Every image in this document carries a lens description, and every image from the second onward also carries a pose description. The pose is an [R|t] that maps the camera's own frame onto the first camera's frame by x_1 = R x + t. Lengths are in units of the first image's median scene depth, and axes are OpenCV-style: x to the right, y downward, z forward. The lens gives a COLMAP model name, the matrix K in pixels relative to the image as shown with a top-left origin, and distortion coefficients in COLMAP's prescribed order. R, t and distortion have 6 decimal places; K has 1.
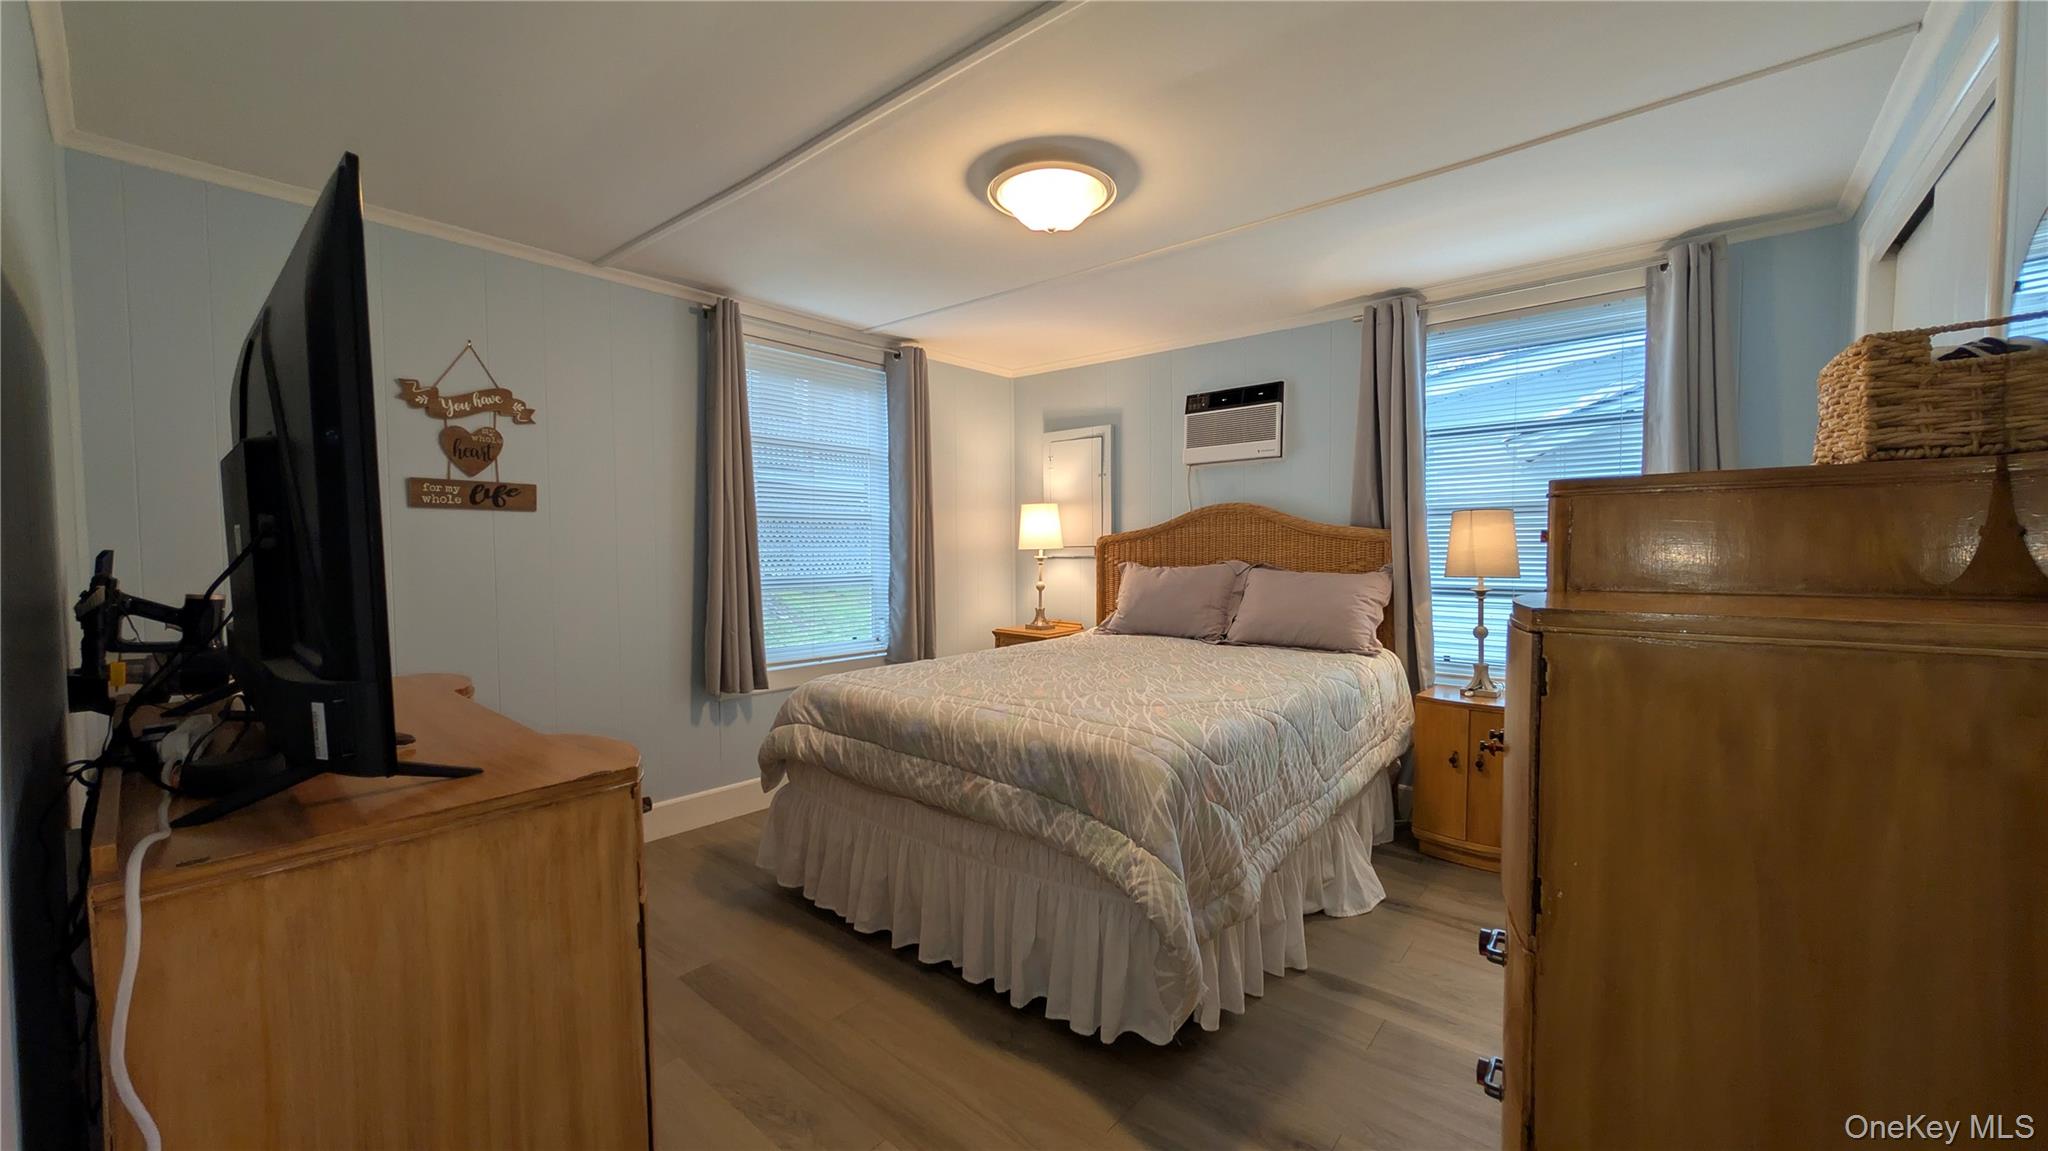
lens RADIAL K [[768.6, 0, 1019.2], [0, 768.6, 582.2], [0, 0, 1]] dist [-0.001014, 0.000307]
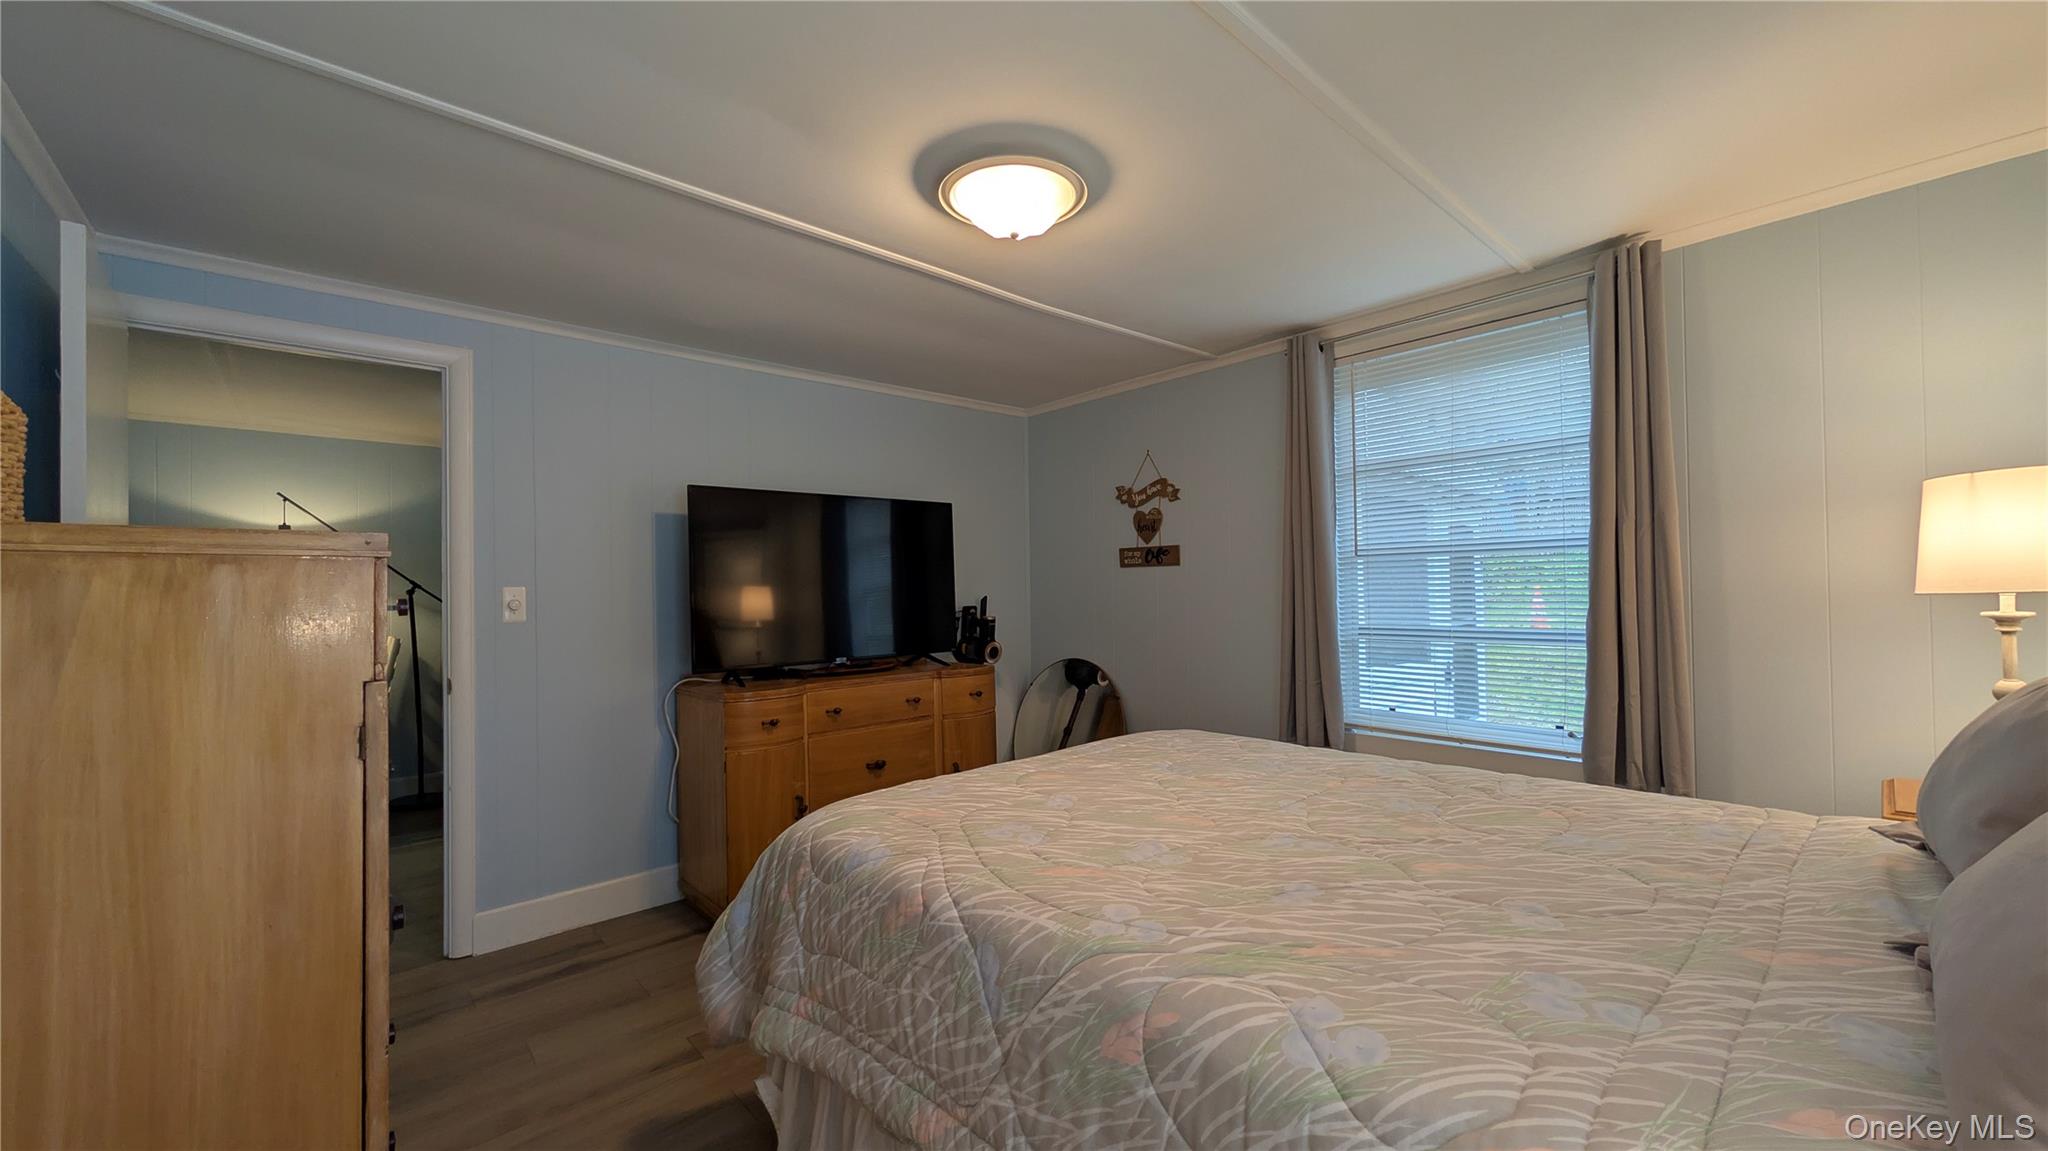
lens RADIAL K [[768.6, 0, 1019.2], [0, 768.6, 582.2], [0, 0, 1]] dist [-0.001014, 0.000307]
pose [[-0.127708, -0.005296, -0.991798, 0.740669], [-0.029116, 0.999575, -0.001589, -0.054669], [0.991384, 0.028675, -0.127808, 0.929222]]
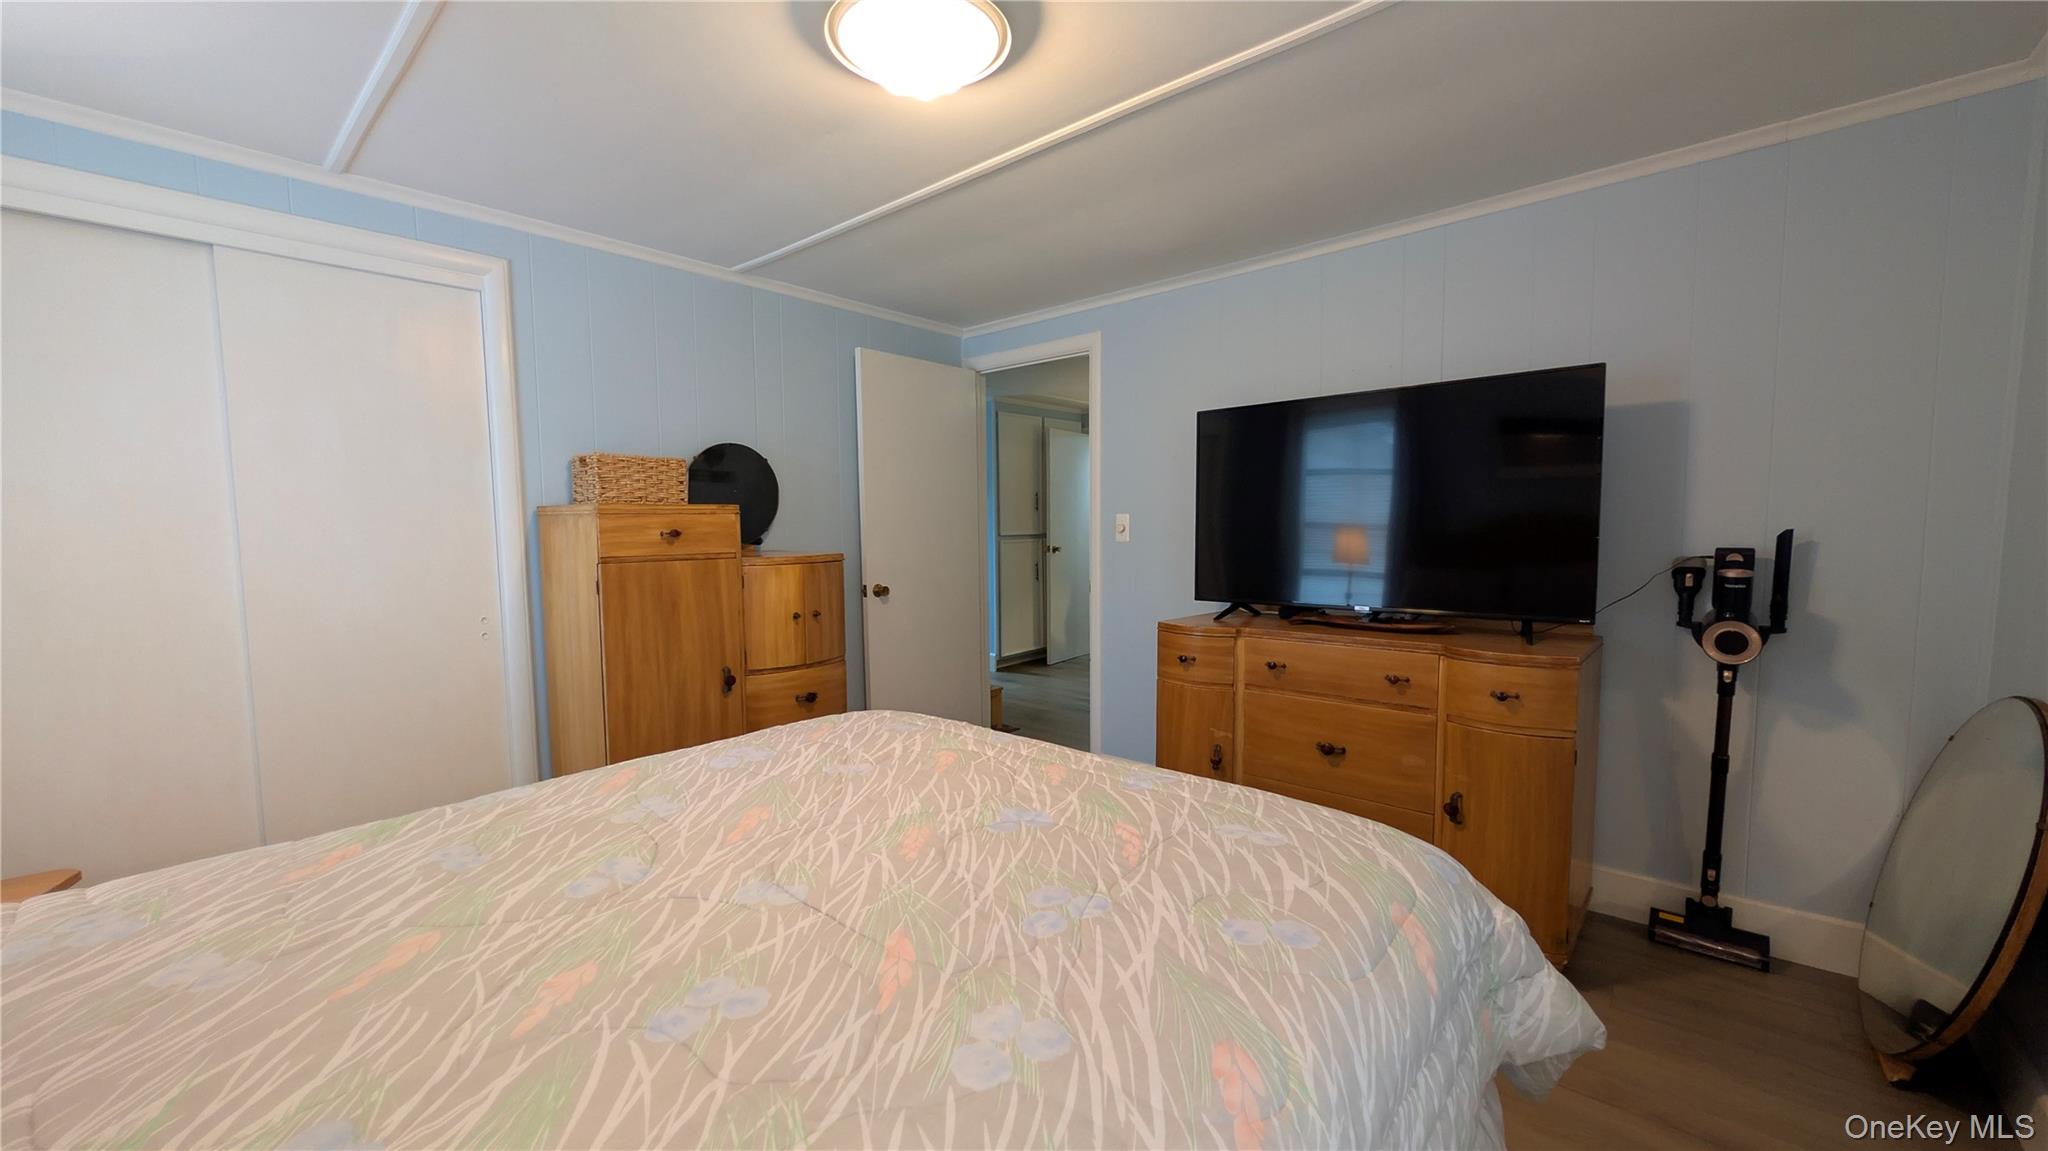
lens RADIAL K [[775.9, 0, 1017.5], [0, 775.9, 577.0], [0, 0, 1]] dist [-0.001091, -0.000085]
pose [[-0.999549, 0.013221, 0.026978, -0.043979], [0.016346, 0.992748, 0.119097, -0.082653], [-0.025208, 0.119484, -0.992516, 1.441105]]
